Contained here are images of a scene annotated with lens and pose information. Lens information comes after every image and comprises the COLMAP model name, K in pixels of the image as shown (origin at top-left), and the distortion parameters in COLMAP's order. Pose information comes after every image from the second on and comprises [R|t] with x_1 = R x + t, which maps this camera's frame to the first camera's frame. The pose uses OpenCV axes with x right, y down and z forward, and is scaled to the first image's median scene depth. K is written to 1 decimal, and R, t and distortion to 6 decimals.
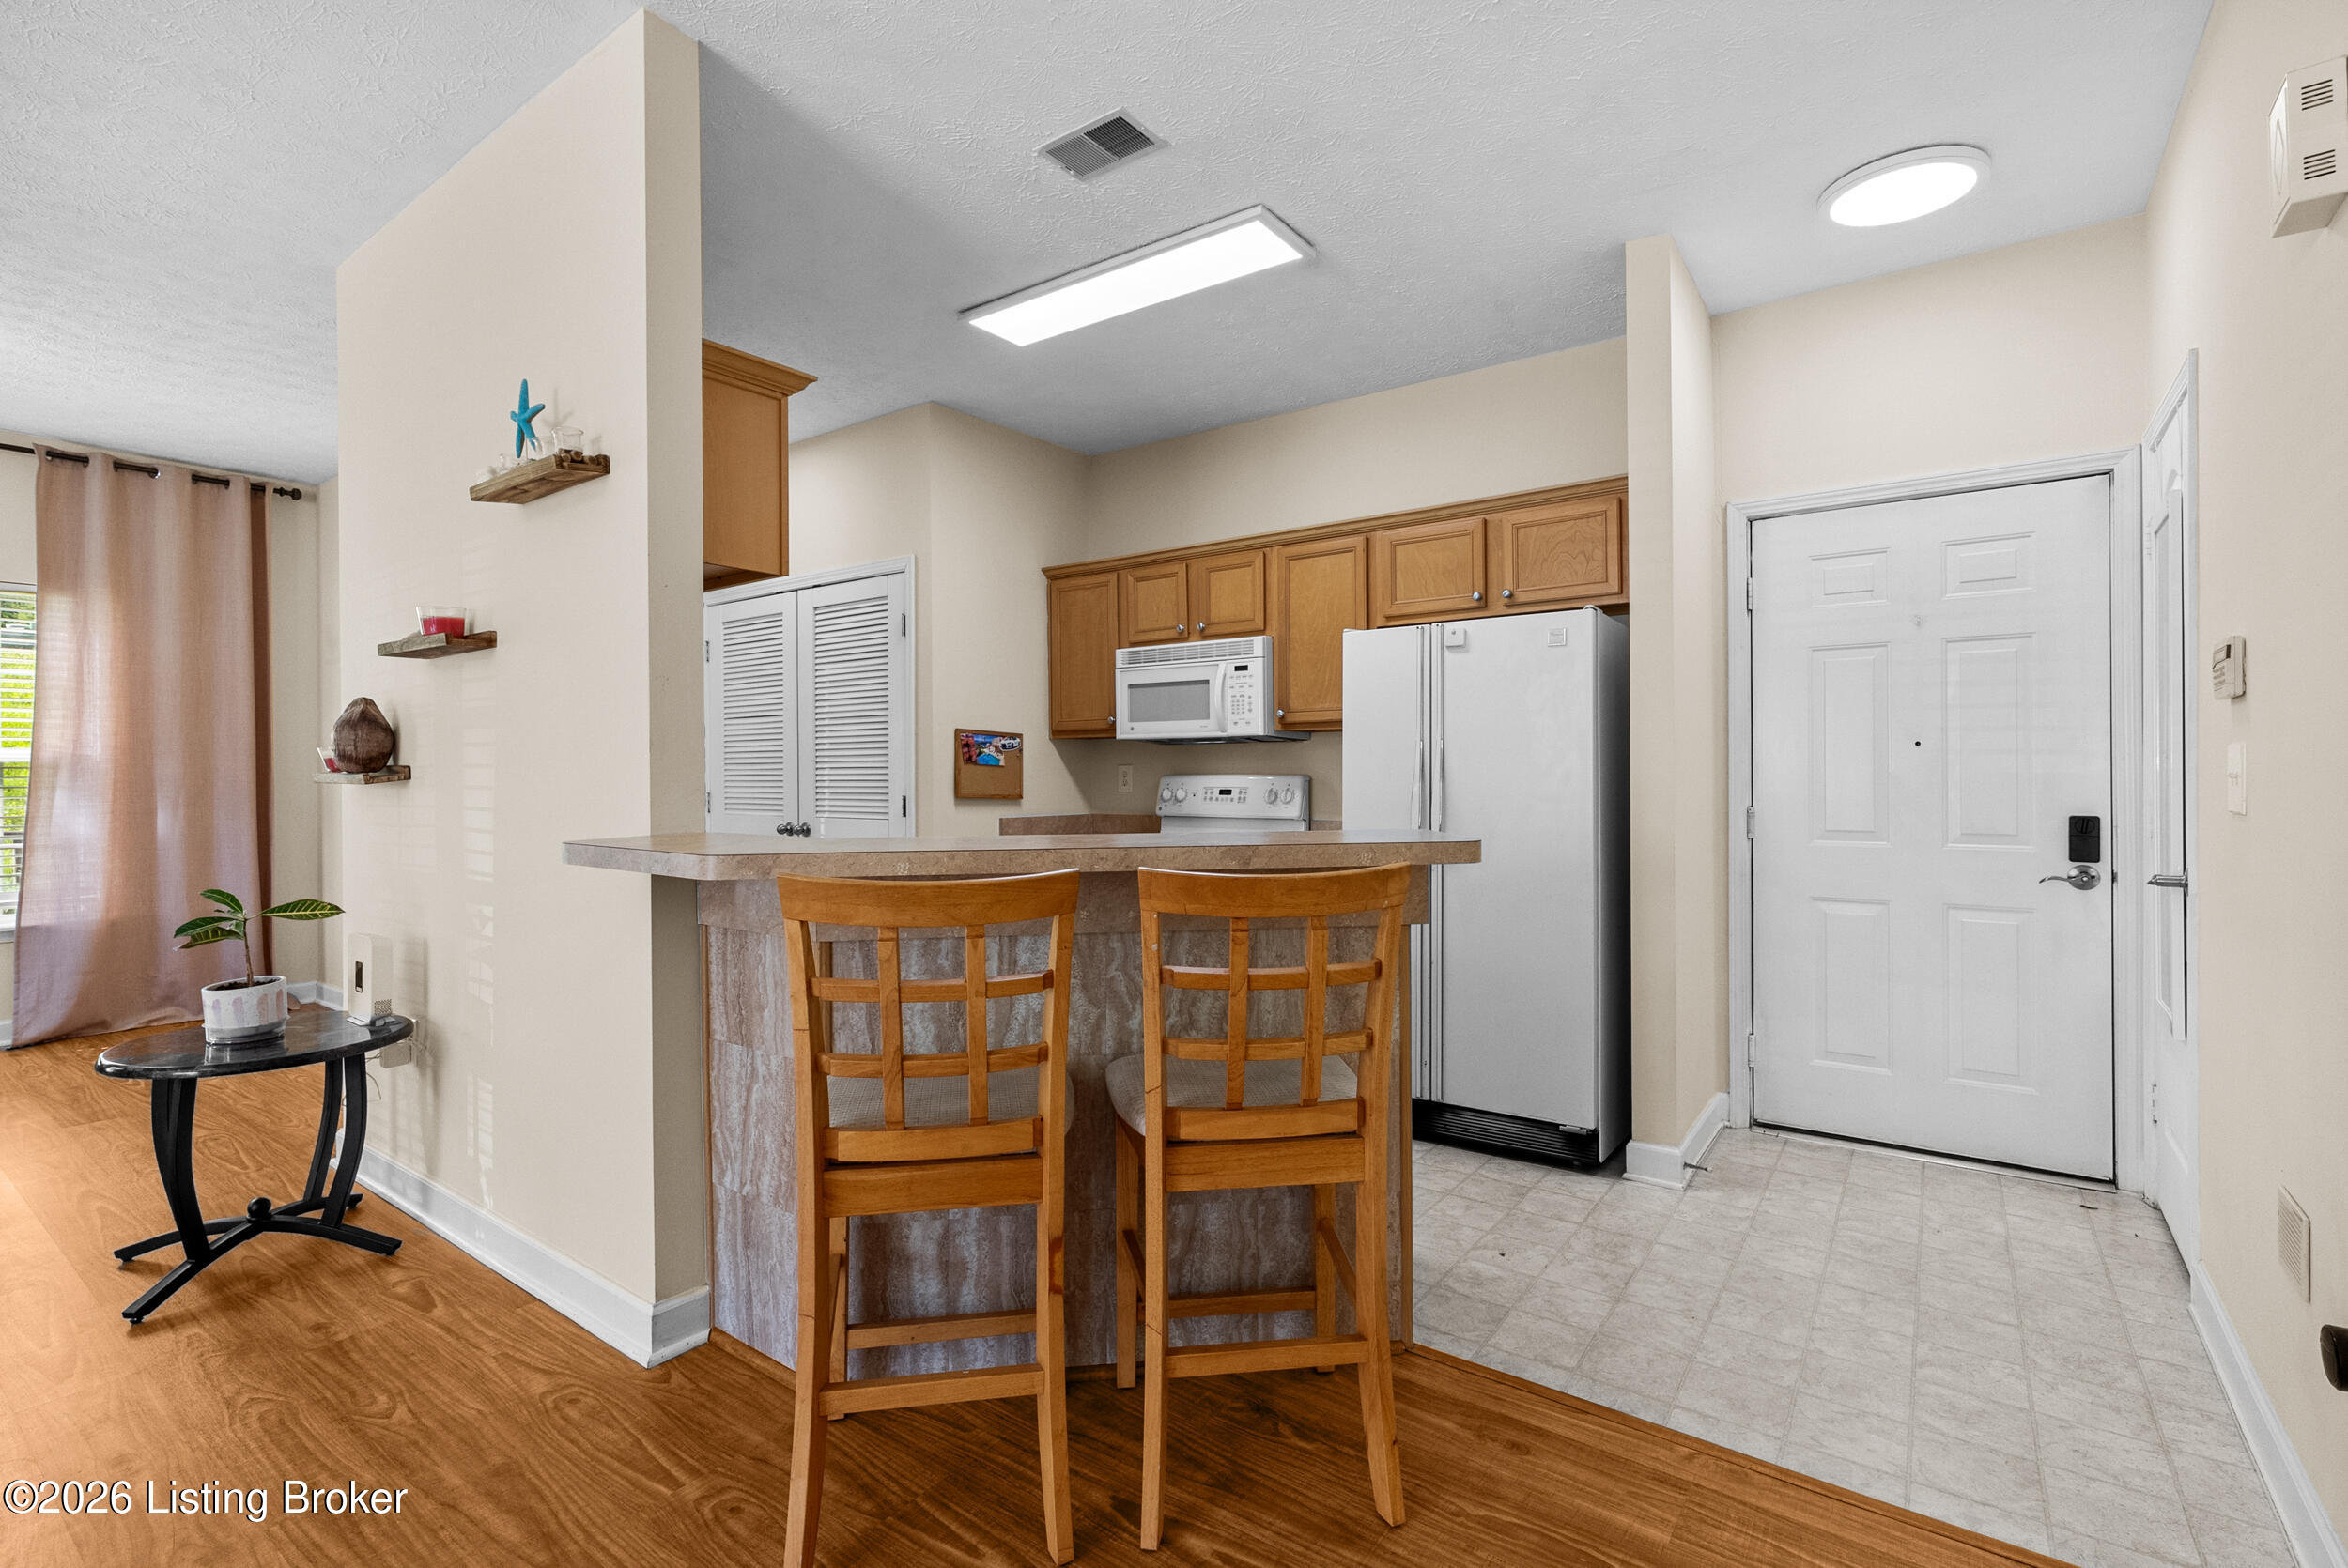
lens RADIAL K [[1065.9, 0, 1165.0], [0, 1065.9, 778.2], [0, 0, 1]] dist [-0.015150, 0.002077]
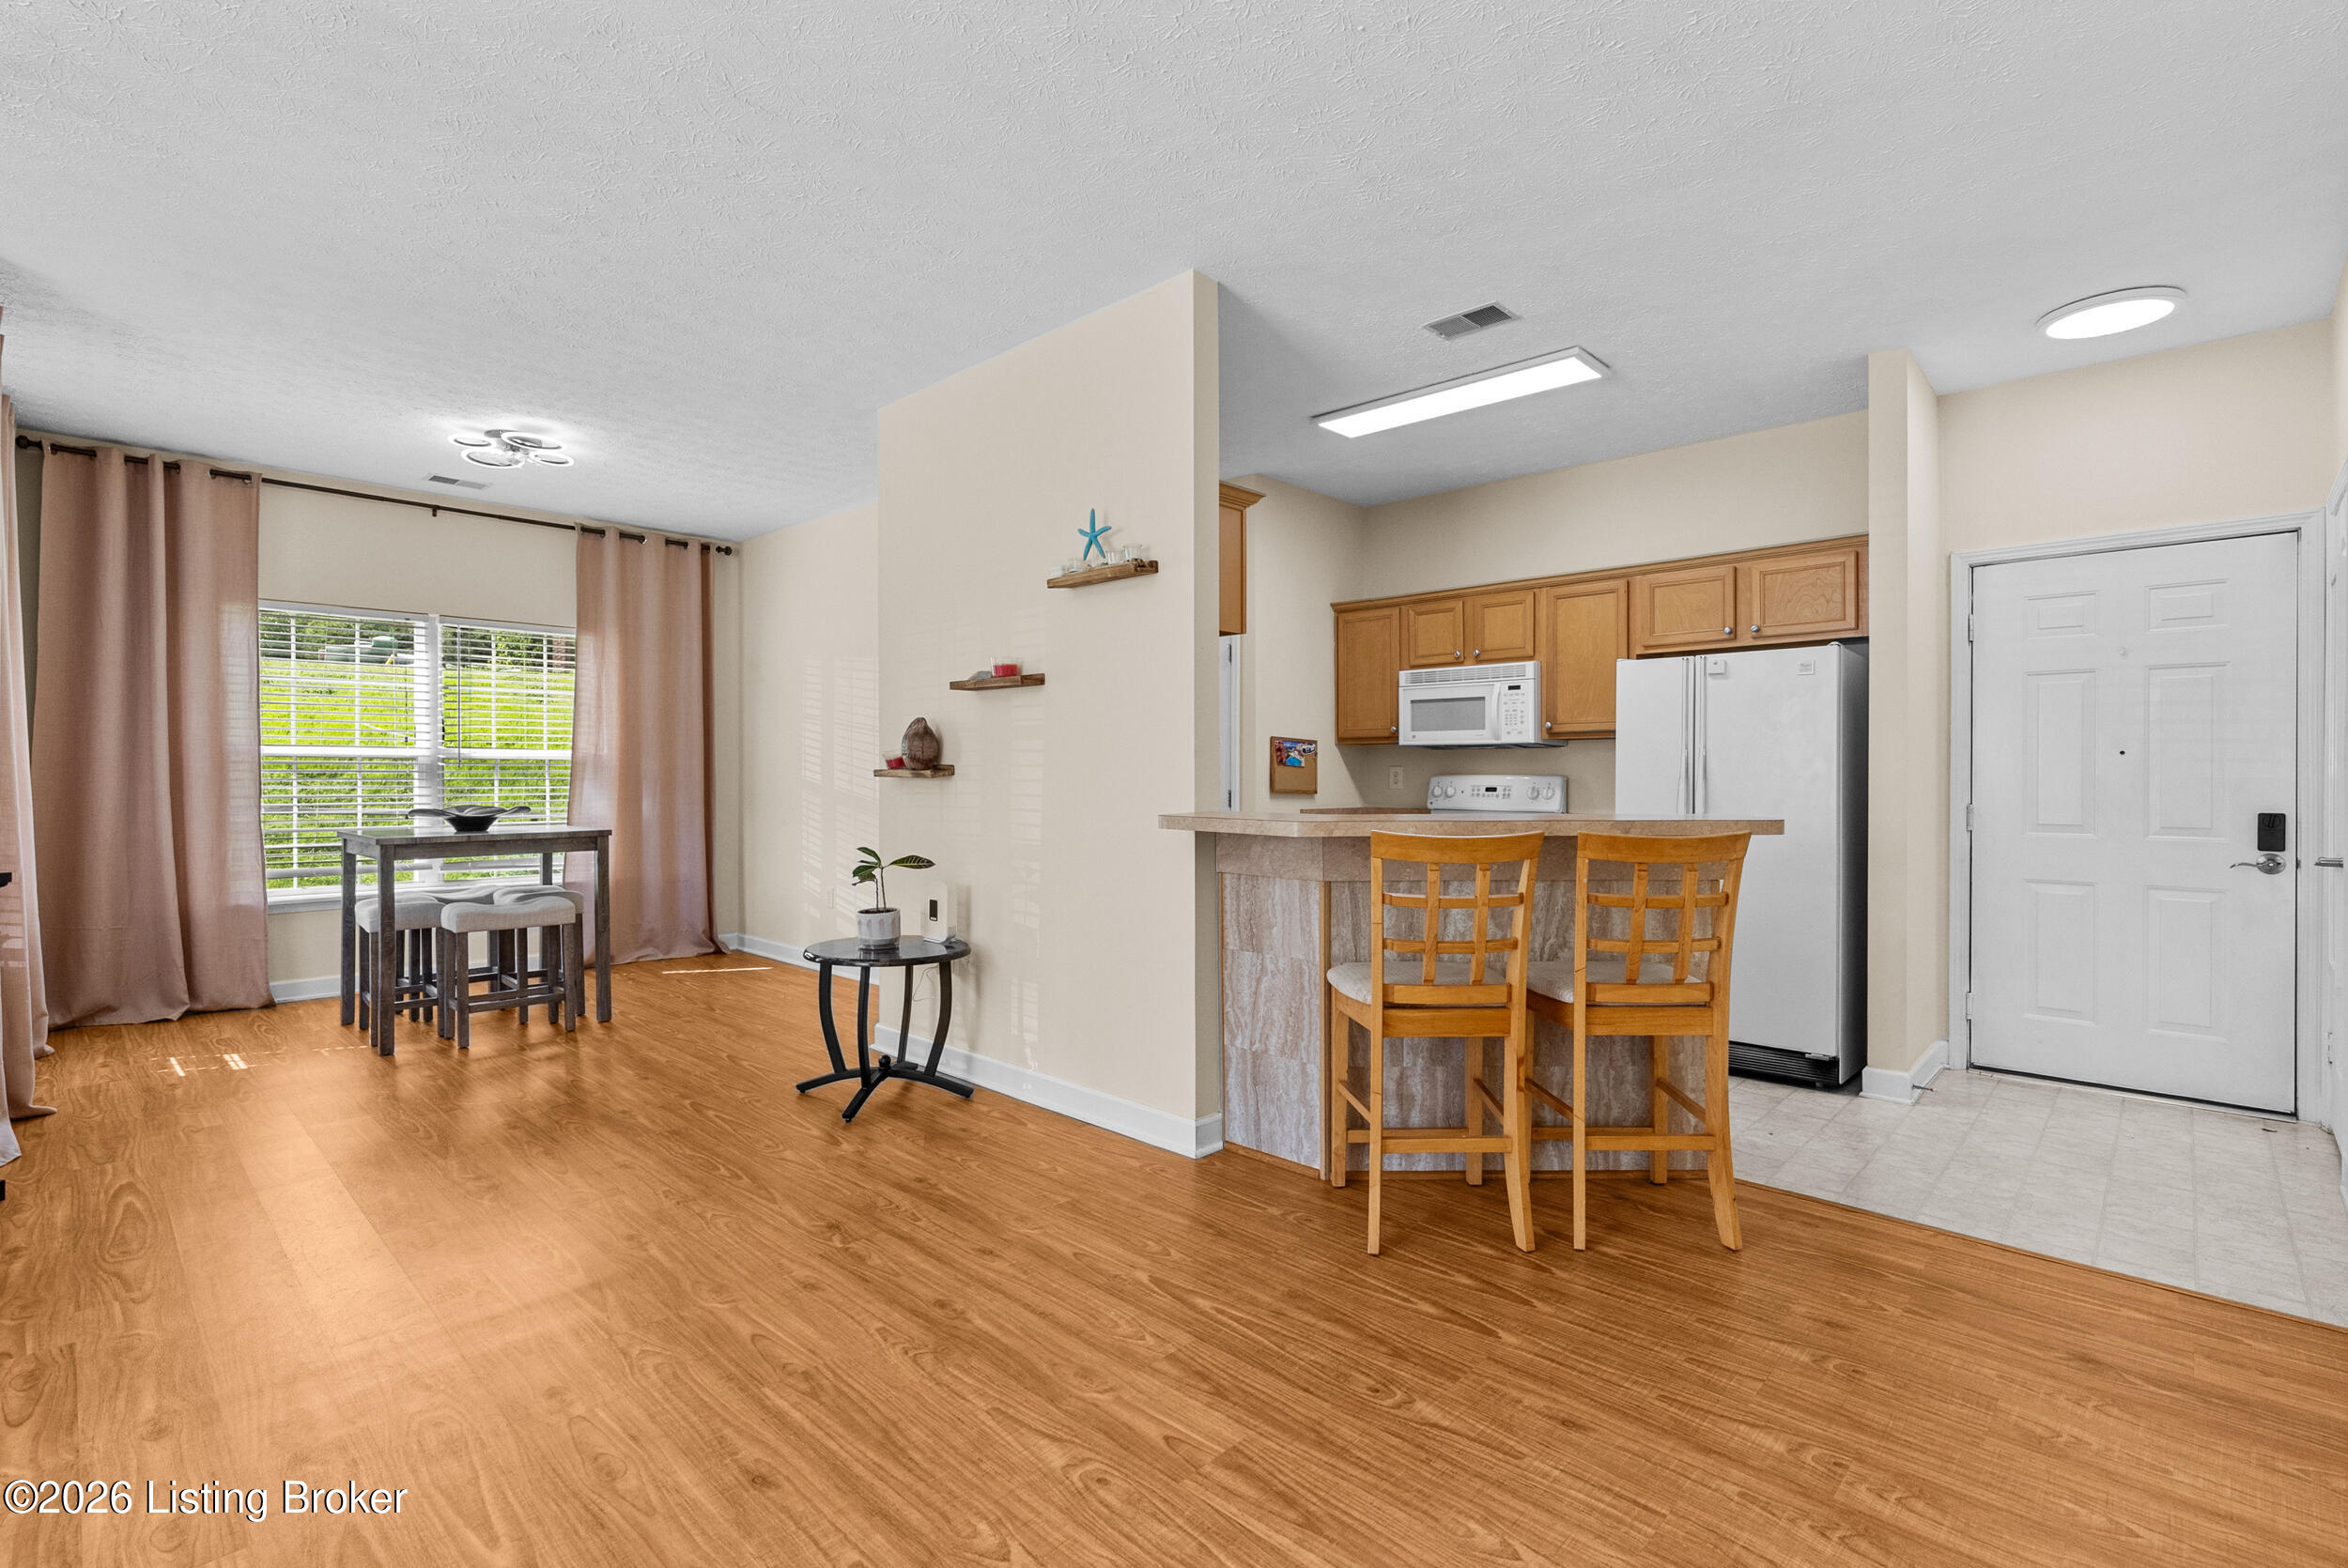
lens RADIAL K [[1065.9, 0, 1163.4], [0, 1065.9, 781.2], [0, 0, 1]] dist [-0.015150, 0.002077]
pose [[0.990880, 0.007018, -0.134564, -0.241942], [-0.006629, 0.999972, 0.003338, 0.003475], [0.134584, -0.002416, 0.990899, -0.389661]]
